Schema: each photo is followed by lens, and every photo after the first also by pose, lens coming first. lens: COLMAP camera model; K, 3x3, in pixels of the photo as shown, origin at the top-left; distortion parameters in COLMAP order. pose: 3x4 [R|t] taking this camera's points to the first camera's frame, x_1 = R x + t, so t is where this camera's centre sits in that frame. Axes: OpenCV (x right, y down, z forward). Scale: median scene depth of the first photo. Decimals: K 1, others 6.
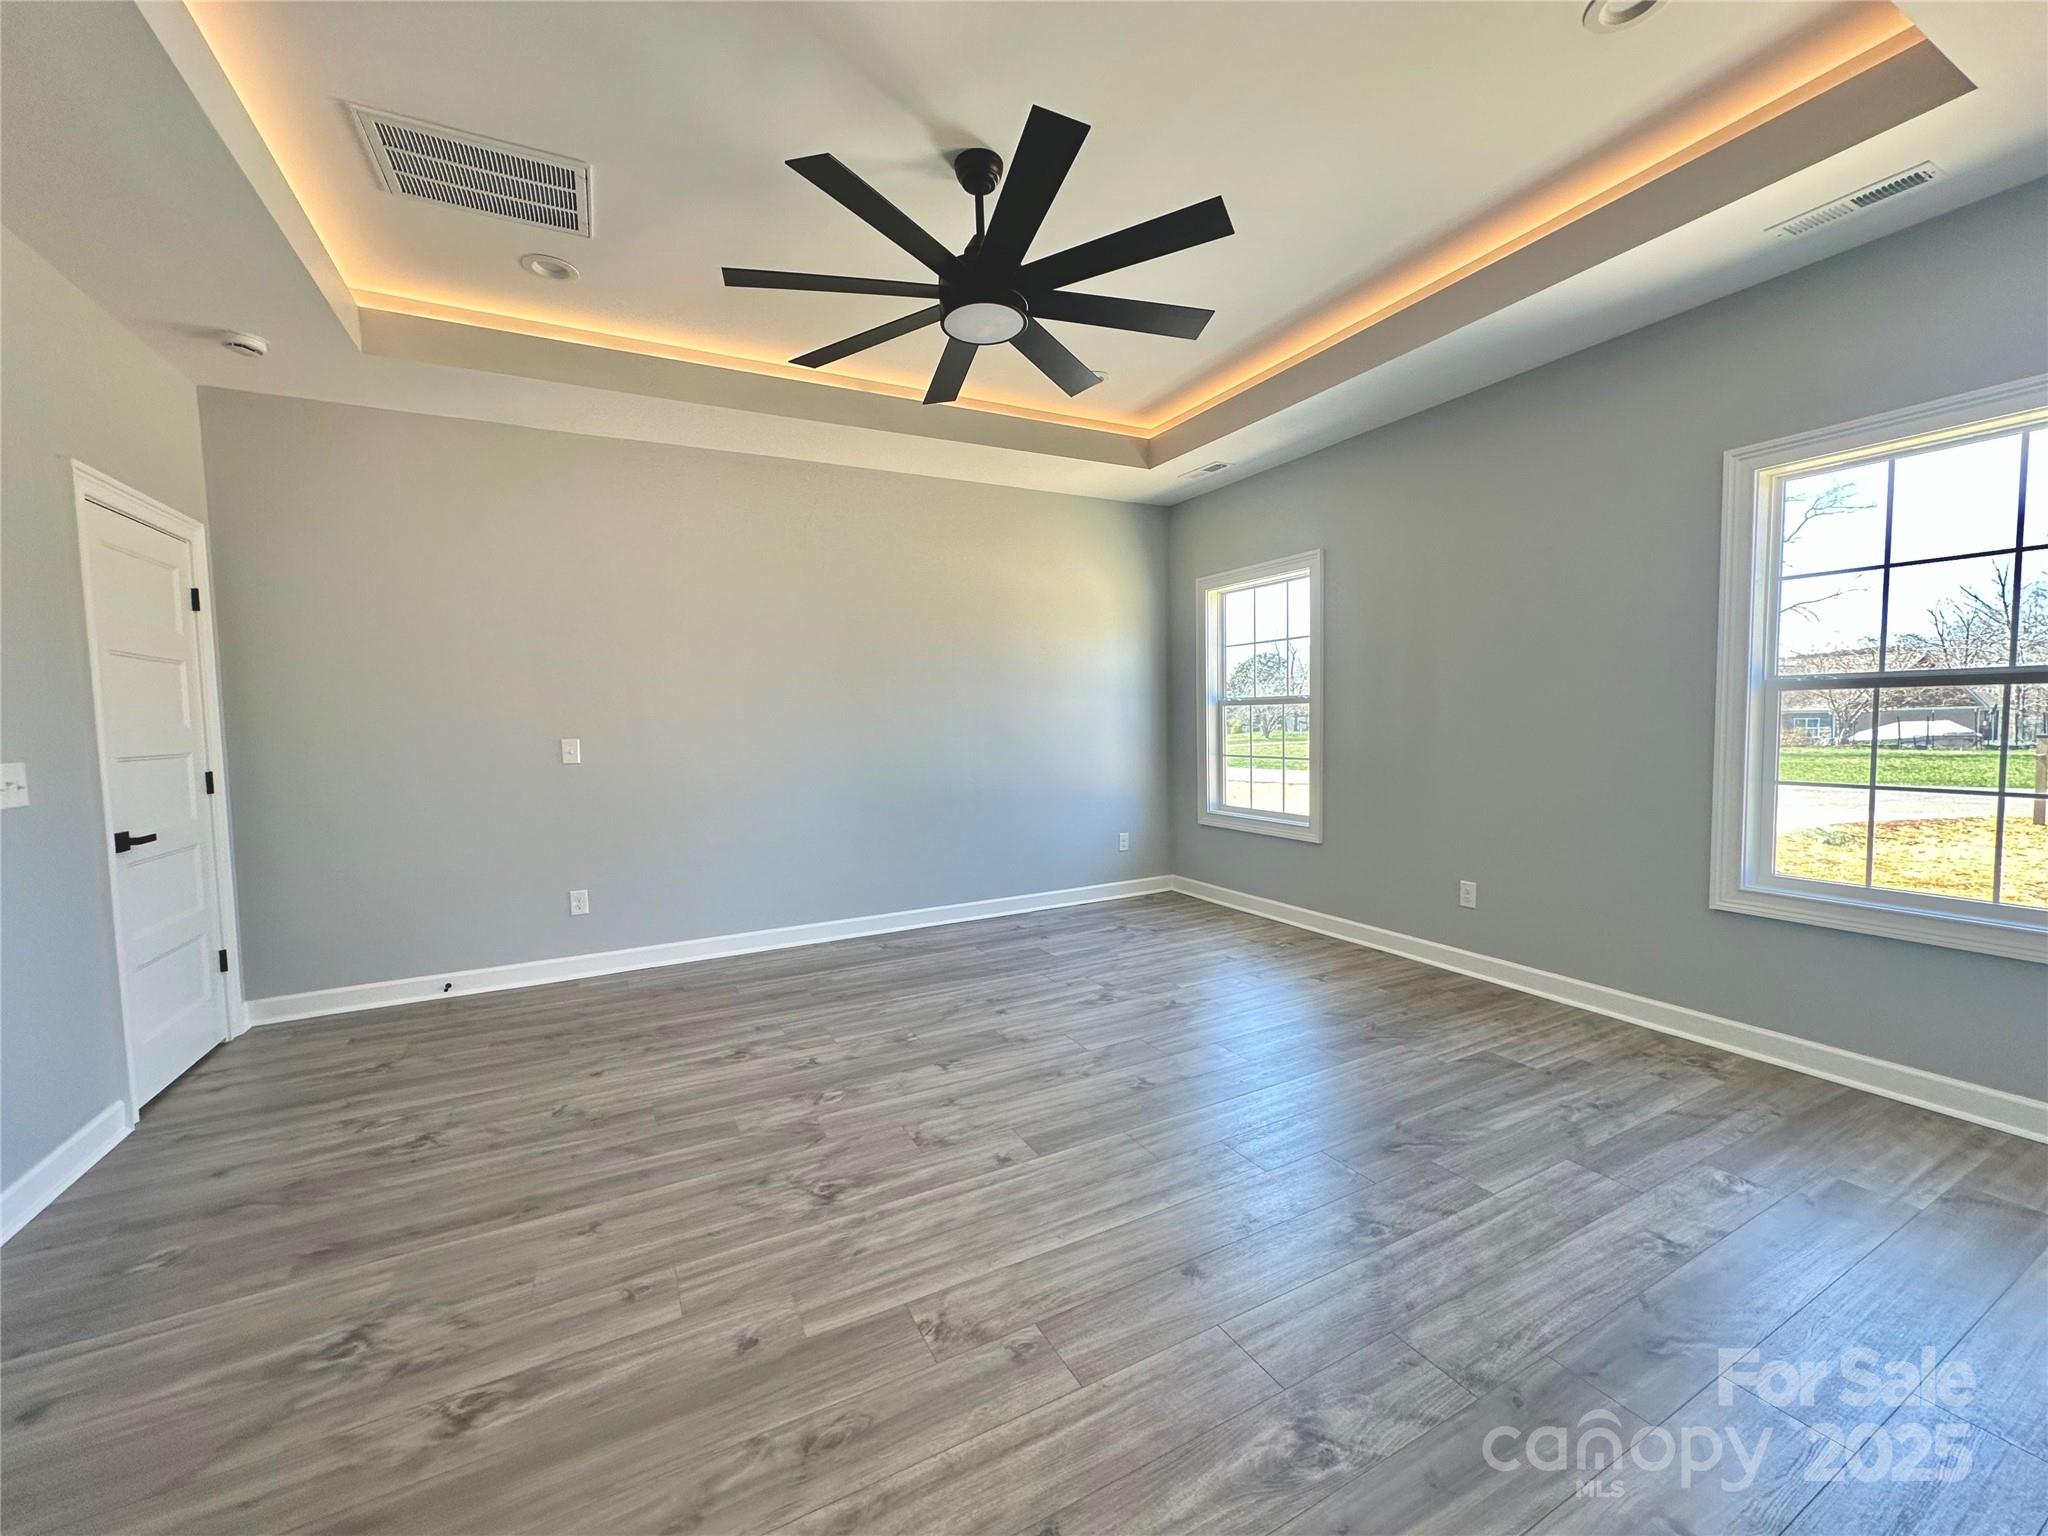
lens RADIAL K [[814.2, 0, 1022.3], [0, 814.2, 766.5], [0, 0, 1]] dist [-0.002053, 0.000552]
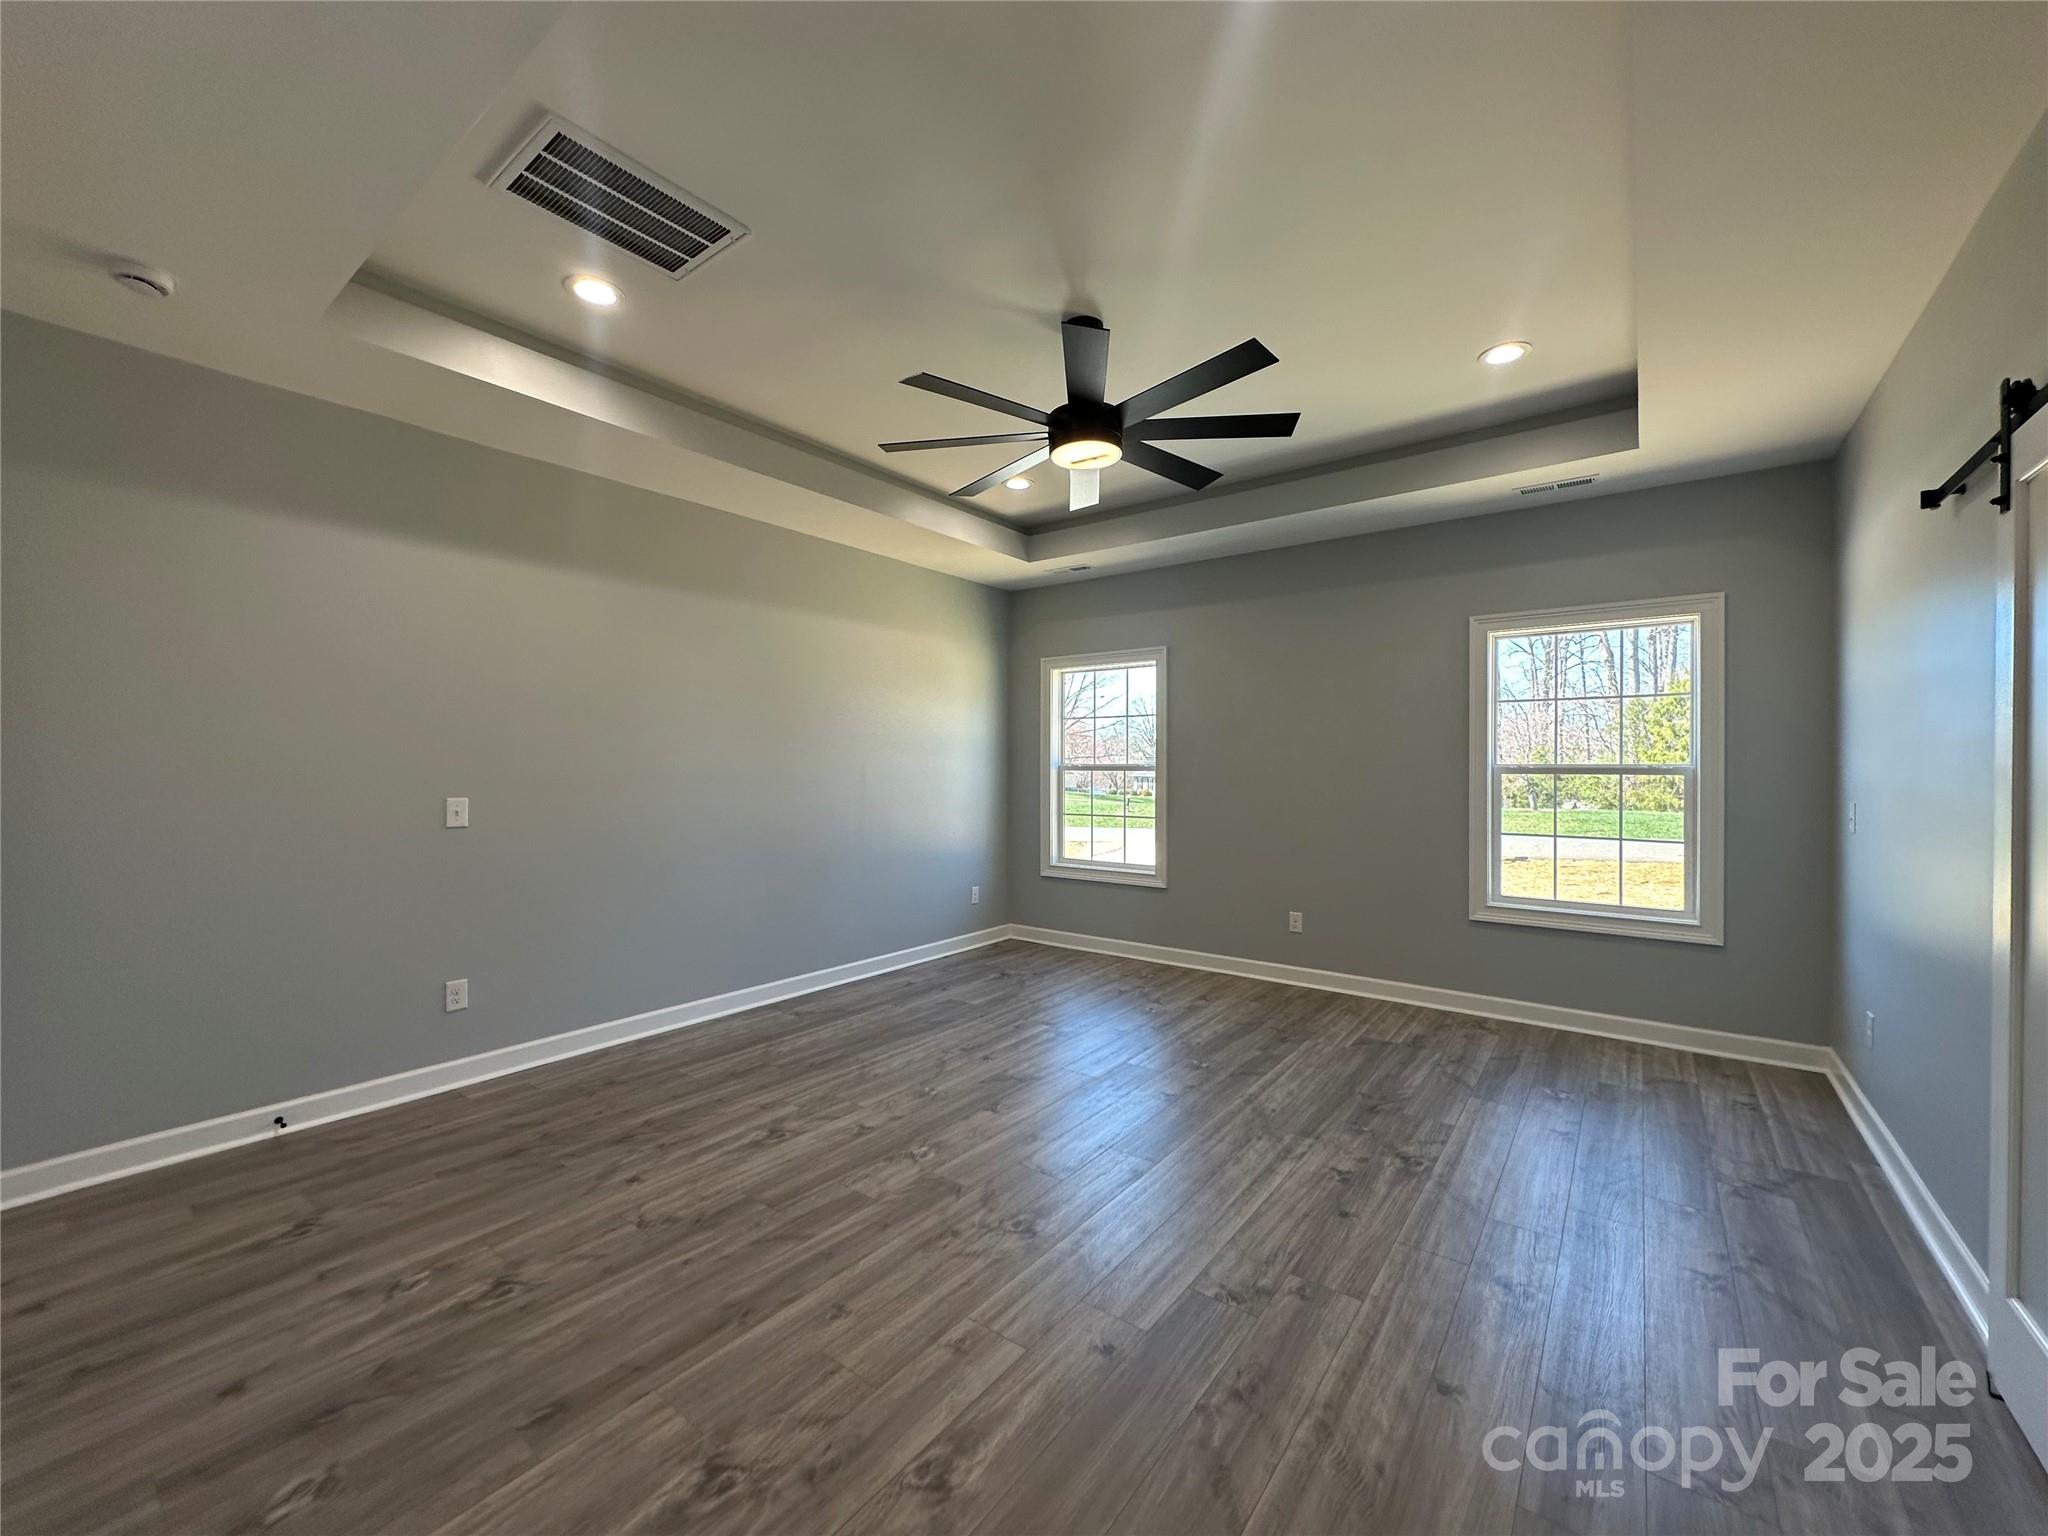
lens RADIAL K [[814.2, 0, 1022.3], [0, 814.2, 766.5], [0, 0, 1]] dist [-0.002053, 0.000552]
pose [[0.904940, 0.023894, 0.424867, -0.458973], [0.004737, 0.997795, -0.066203, -0.008437], [-0.425512, 0.061922, 0.902832, -0.004561]]
